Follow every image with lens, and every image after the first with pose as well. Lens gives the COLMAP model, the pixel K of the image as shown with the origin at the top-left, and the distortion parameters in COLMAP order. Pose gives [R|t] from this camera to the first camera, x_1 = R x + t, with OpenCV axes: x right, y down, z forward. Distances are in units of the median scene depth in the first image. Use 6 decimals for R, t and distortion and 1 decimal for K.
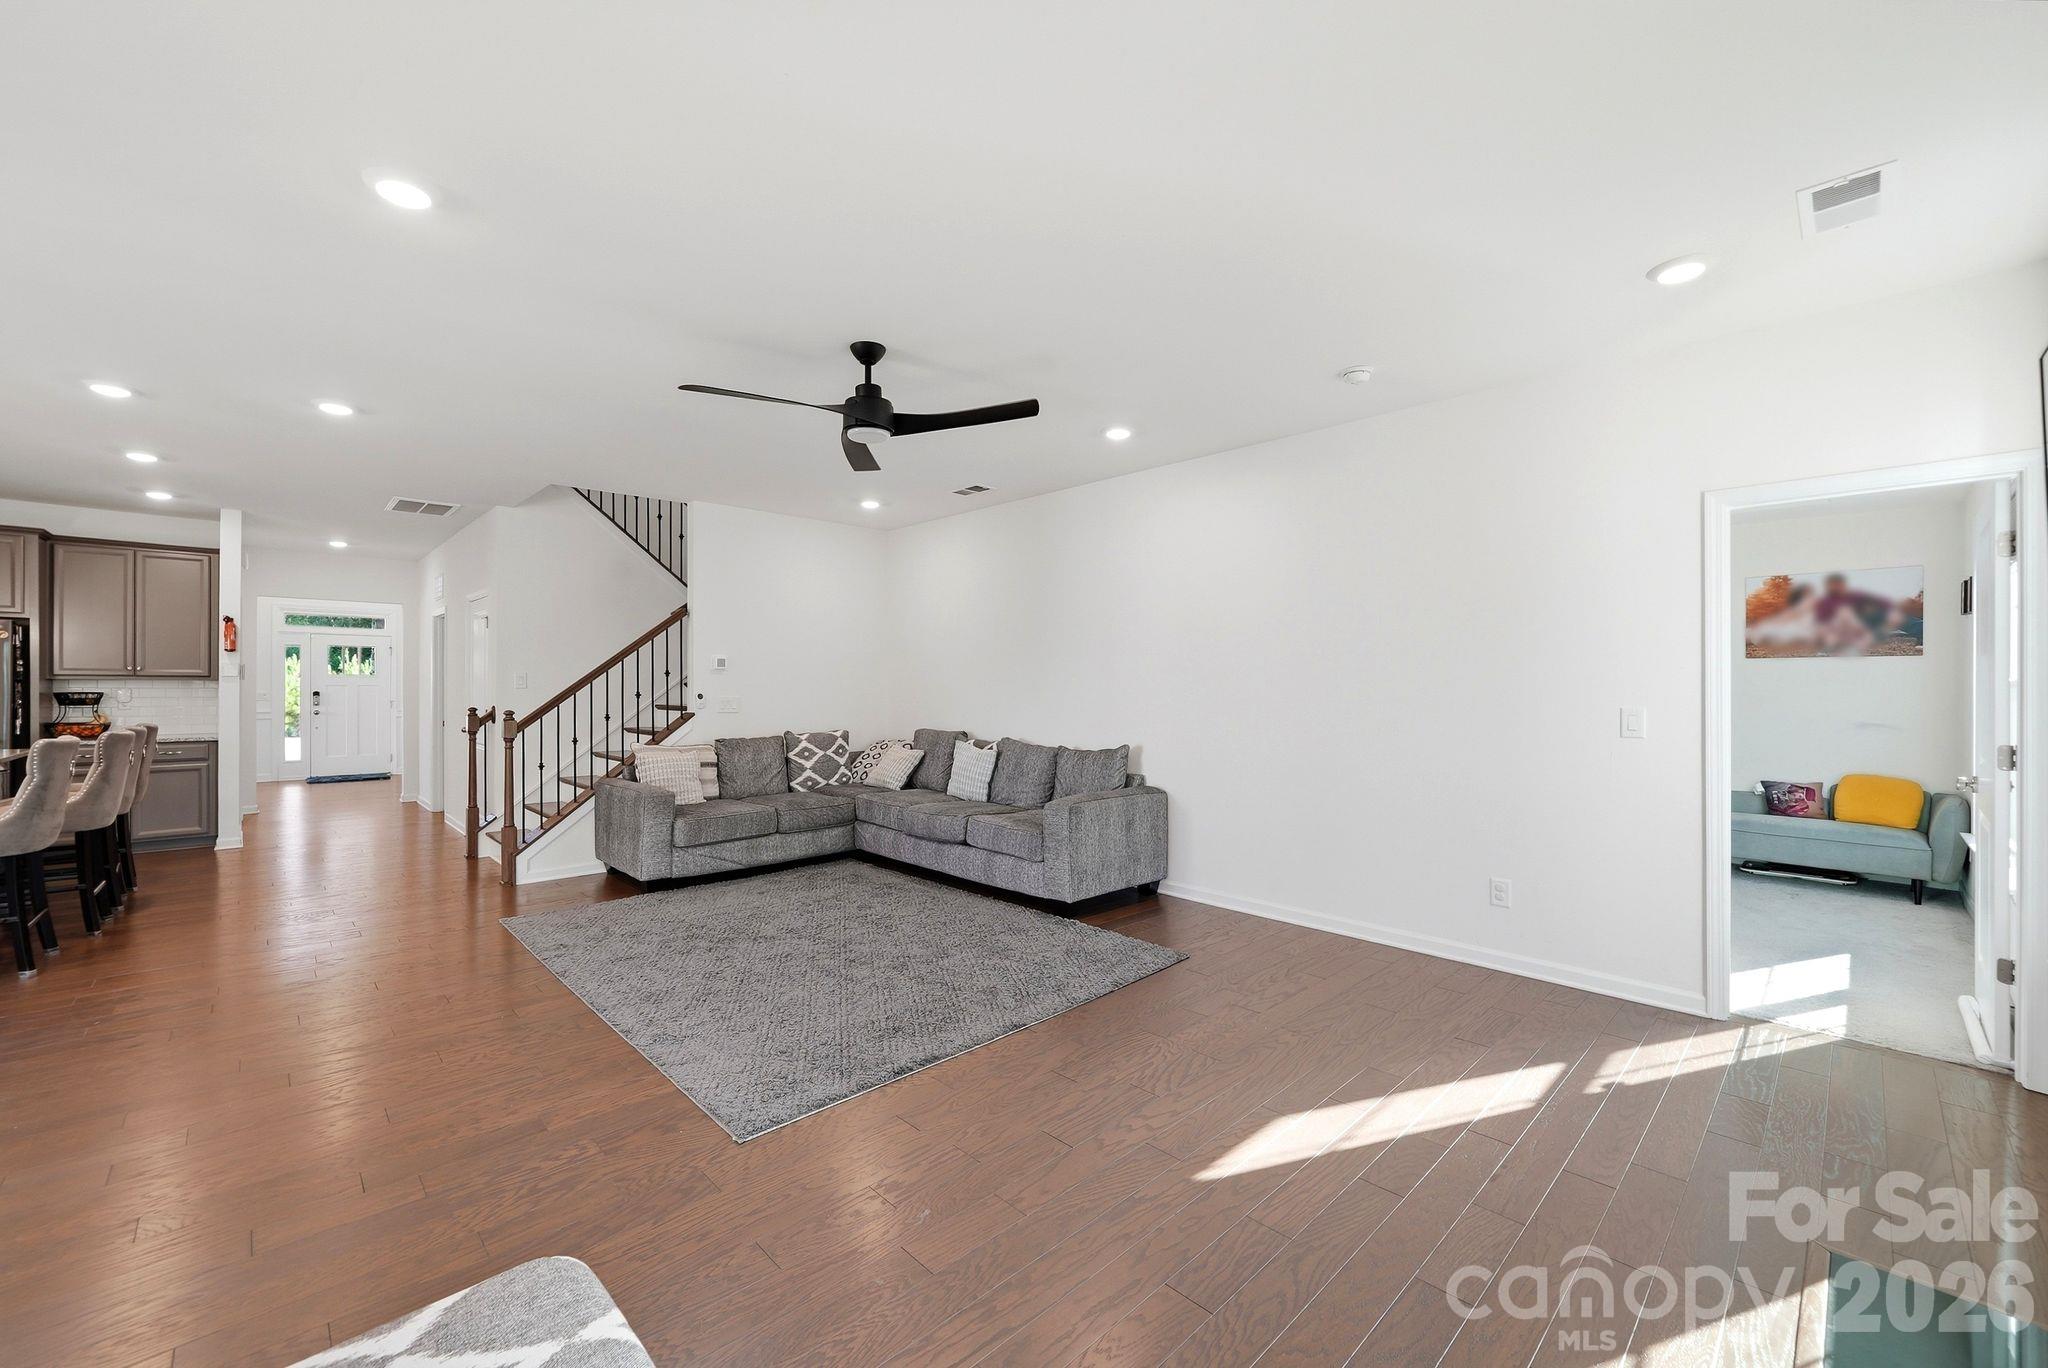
lens RADIAL K [[813.6, 0, 1007.6], [0, 813.6, 680.3], [0, 0, 1]] dist [-0.009842, 0.000550]
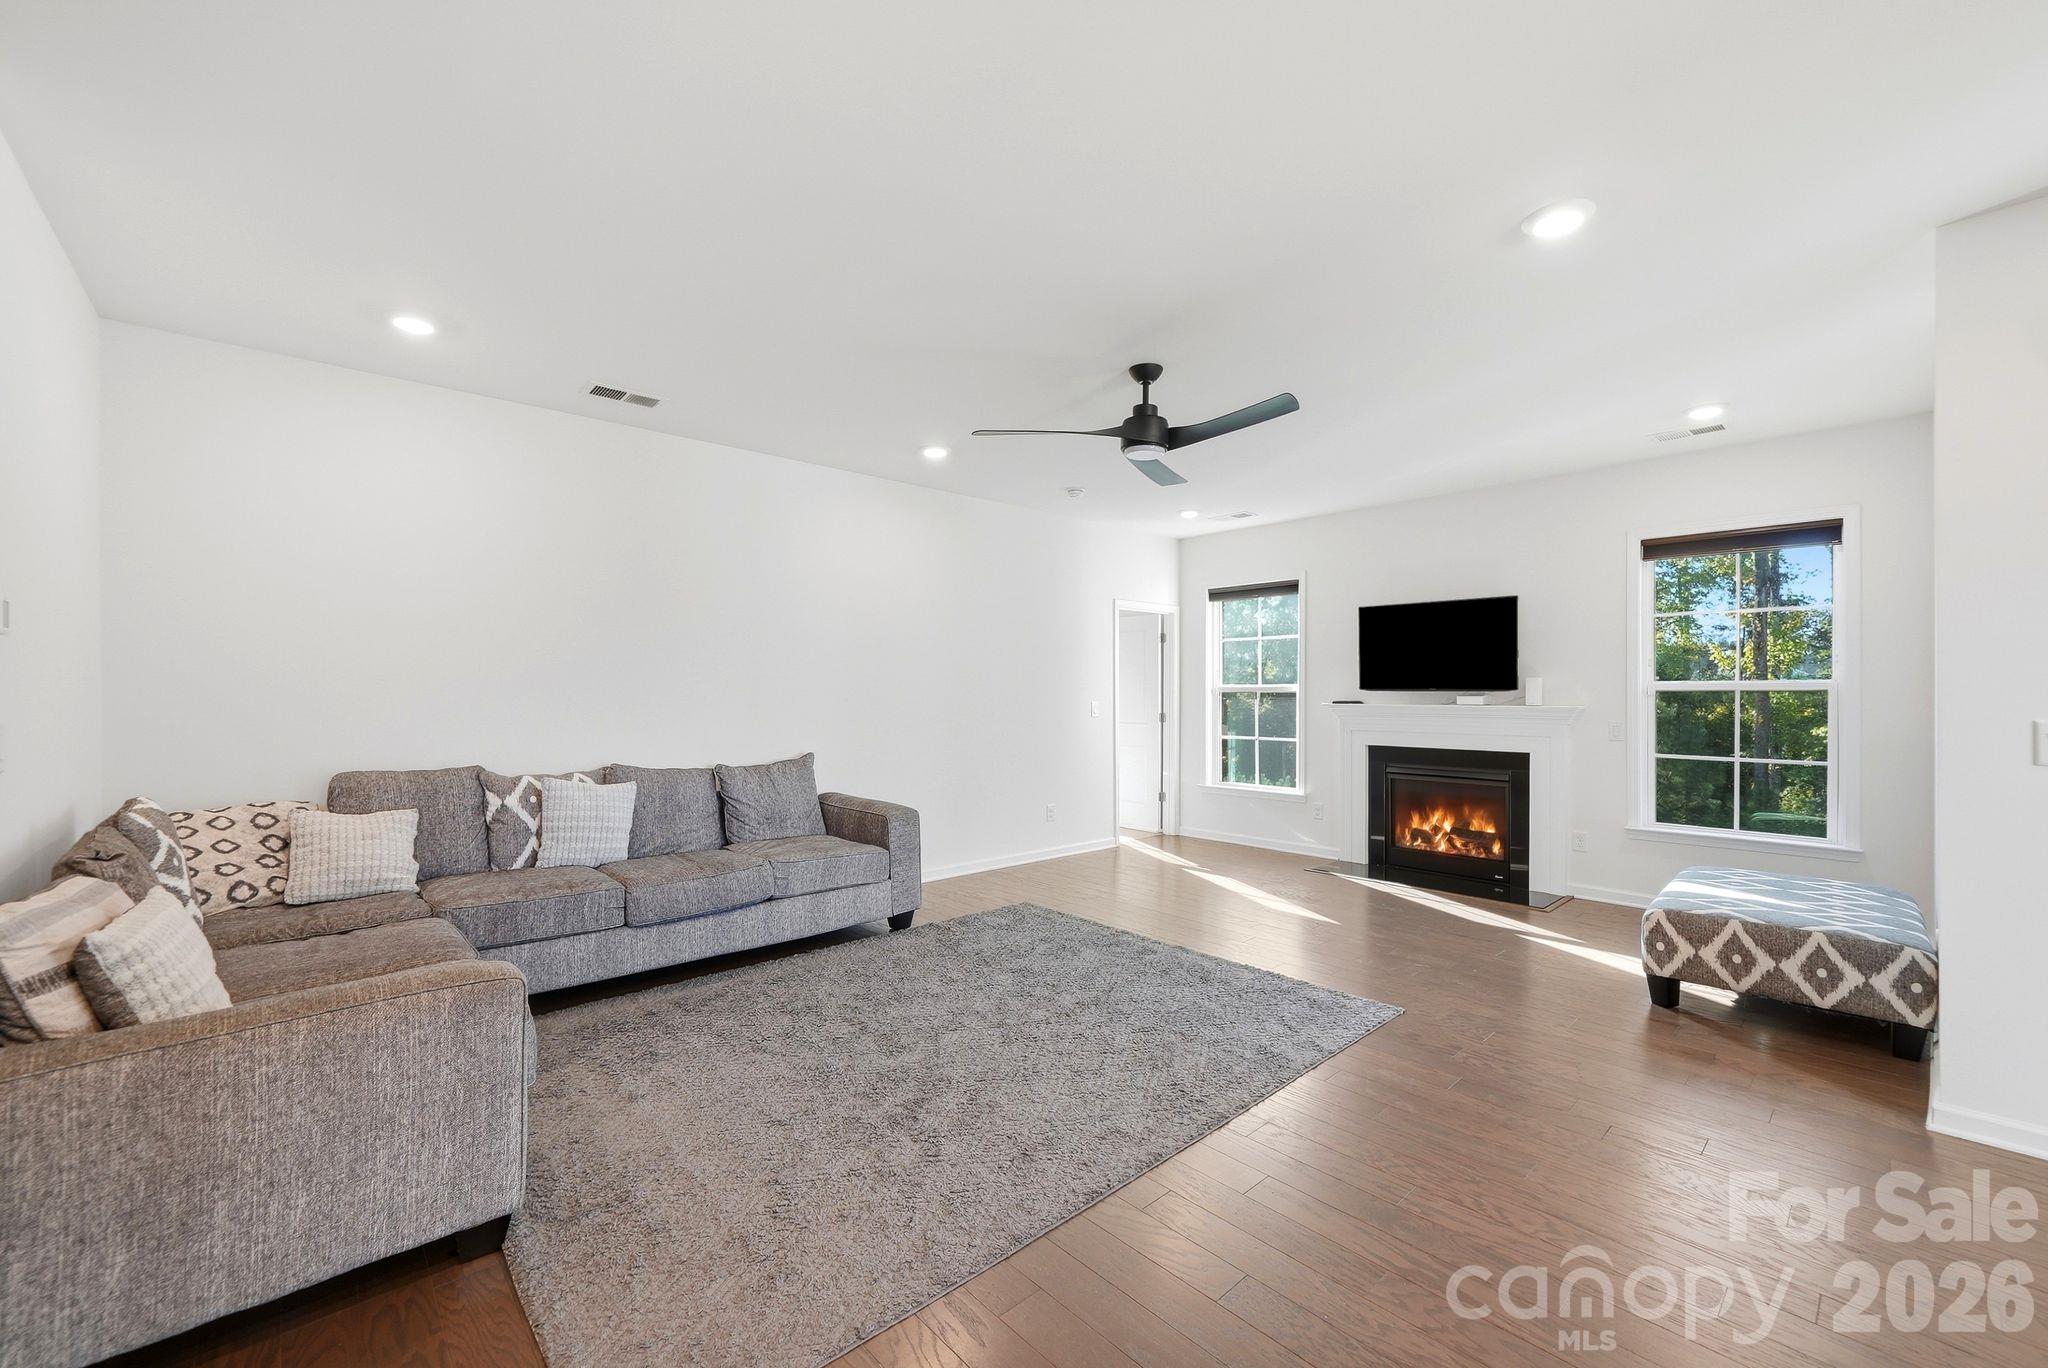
lens RADIAL K [[813.6, 0, 1023.3], [0, 813.6, 697.0], [0, 0, 1]] dist [-0.009842, 0.000550]
pose [[0.026104, -0.004919, 0.999647, -0.719219], [-0.000689, 0.999988, 0.004939, 0.008383], [-0.999659, -0.000818, 0.026100, 0.666530]]
